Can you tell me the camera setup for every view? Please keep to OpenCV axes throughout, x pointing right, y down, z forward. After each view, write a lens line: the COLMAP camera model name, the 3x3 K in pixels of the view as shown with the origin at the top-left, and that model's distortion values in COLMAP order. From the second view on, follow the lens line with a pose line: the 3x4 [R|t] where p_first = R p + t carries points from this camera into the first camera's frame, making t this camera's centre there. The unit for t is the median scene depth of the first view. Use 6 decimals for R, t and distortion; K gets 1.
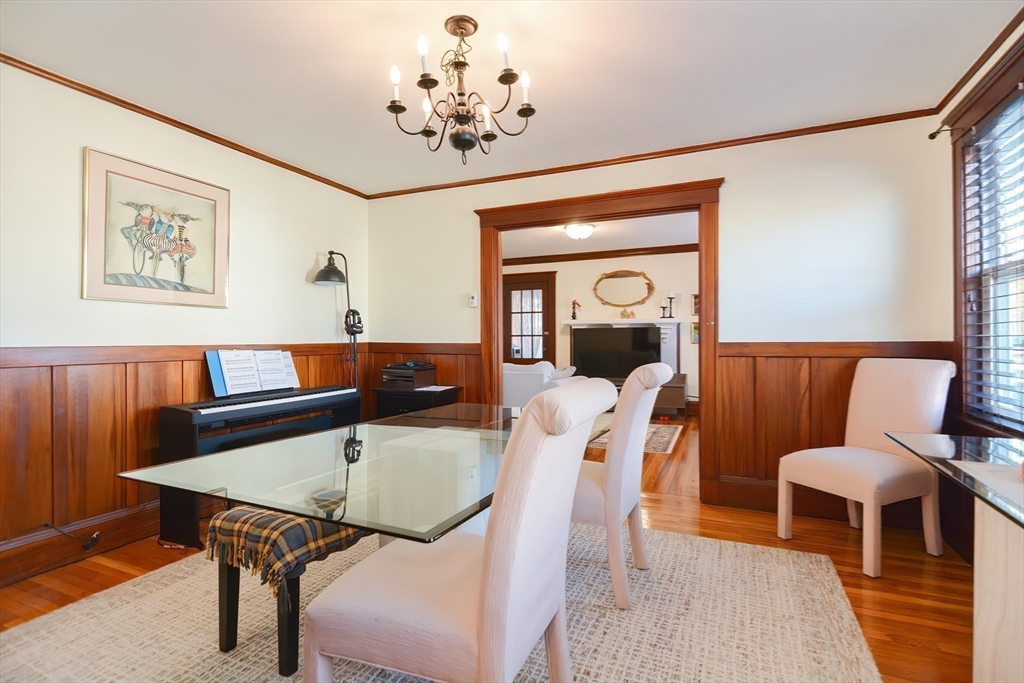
lens RADIAL K [[508.8, 0, 517.8], [0, 508.8, 336.3], [0, 0, 1]] dist [0.015699, -0.000080]
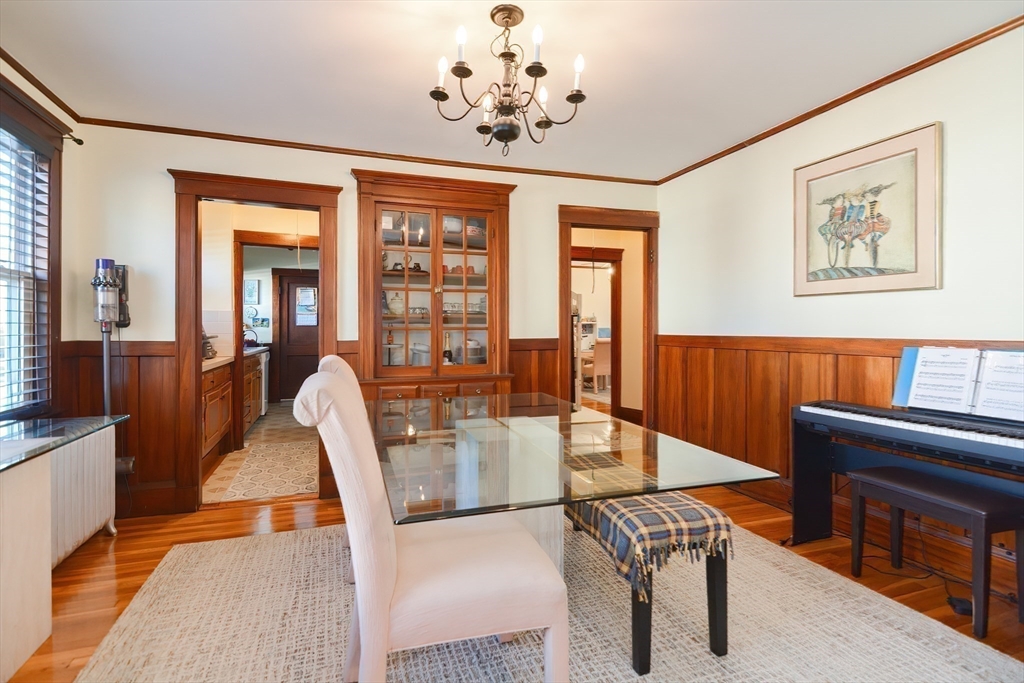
lens RADIAL K [[508.8, 0, 512.1], [0, 508.8, 333.4], [0, 0, 1]] dist [0.015699, -0.000080]
pose [[-0.731622, 0.019266, -0.681439, 0.401634], [0.012138, 0.999810, 0.015236, -0.012035], [0.681603, 0.002875, -0.731717, 1.255348]]
